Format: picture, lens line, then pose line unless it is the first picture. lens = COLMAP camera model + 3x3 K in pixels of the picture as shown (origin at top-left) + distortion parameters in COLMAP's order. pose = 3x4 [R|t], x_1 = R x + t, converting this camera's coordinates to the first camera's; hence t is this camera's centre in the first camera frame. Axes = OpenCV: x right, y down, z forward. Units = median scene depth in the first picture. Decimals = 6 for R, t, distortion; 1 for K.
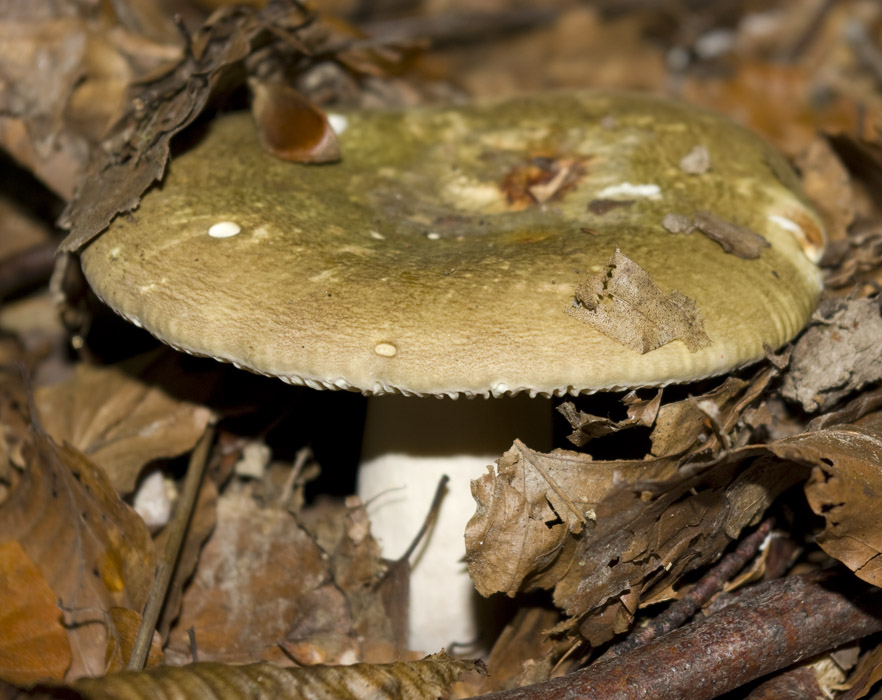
lens RADIAL K [[2267.9, 0, 441.5], [0, 2267.9, 349.5], [0, 0, 1]] dist [-0.055459, 0.000000]
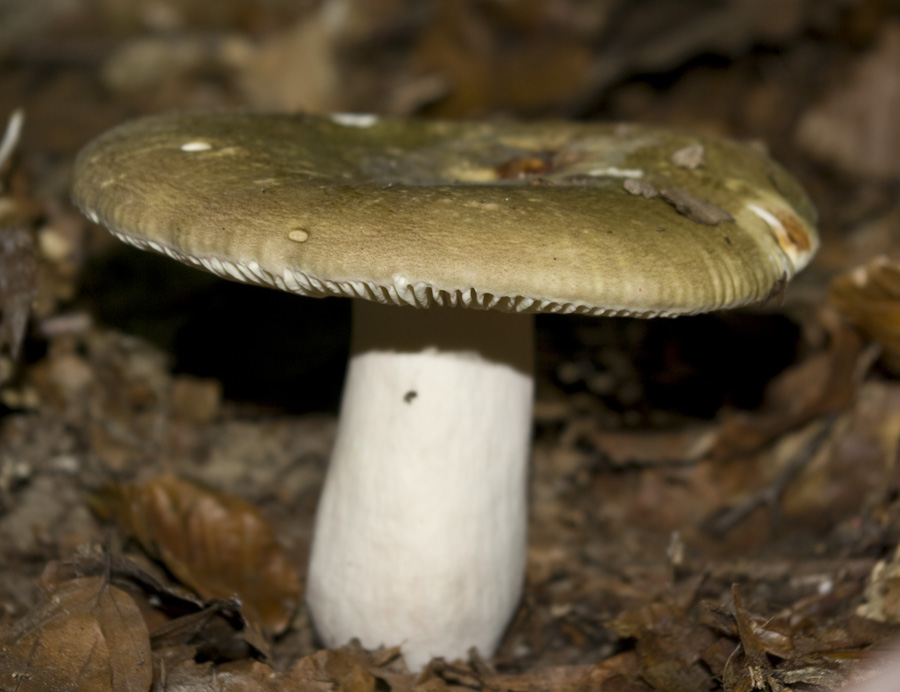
lens RADIAL K [[2288.3, 0, 449.3], [0, 2288.3, 346.5], [0, 0, 1]] dist [0.015875, 0.000000]
pose [[0.974196, 0.102890, -0.200887, 0.245515], [-0.142872, 0.970147, -0.195966, 0.233266], [0.174727, 0.219610, 0.959814, 0.043010]]
